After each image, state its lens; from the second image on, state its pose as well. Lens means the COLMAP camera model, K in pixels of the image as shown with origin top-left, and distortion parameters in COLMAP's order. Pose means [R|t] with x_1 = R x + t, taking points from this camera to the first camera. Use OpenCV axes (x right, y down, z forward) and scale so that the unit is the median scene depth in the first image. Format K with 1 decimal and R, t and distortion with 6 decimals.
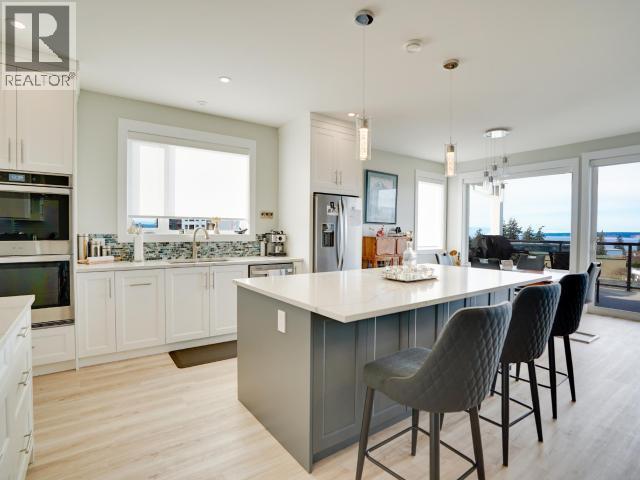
lens RADIAL K [[333.2, 0, 316.1], [0, 333.2, 238.7], [0, 0, 1]] dist [-0.081927, 0.034591]
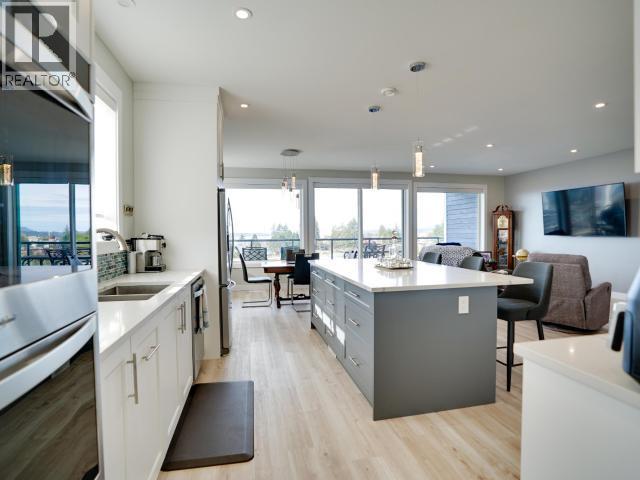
lens RADIAL K [[333.2, 0, 316.1], [0, 333.2, 238.7], [0, 0, 1]] dist [-0.081927, 0.034591]
pose [[0.410345, -0.027933, 0.911503, -0.578634], [0.035103, 0.999274, 0.014820, -0.012933], [-0.911255, 0.025915, 0.411027, 0.402330]]
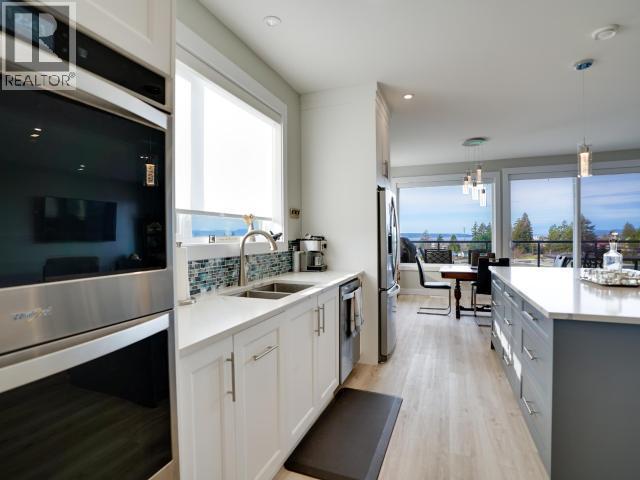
lens RADIAL K [[333.2, 0, 316.1], [0, 333.2, 238.7], [0, 0, 1]] dist [-0.081927, 0.034591]
pose [[0.842190, -0.020640, 0.538786, -0.491142], [0.028949, 0.999557, -0.006959, -0.011525], [-0.538404, 0.021458, 0.842414, 0.378963]]
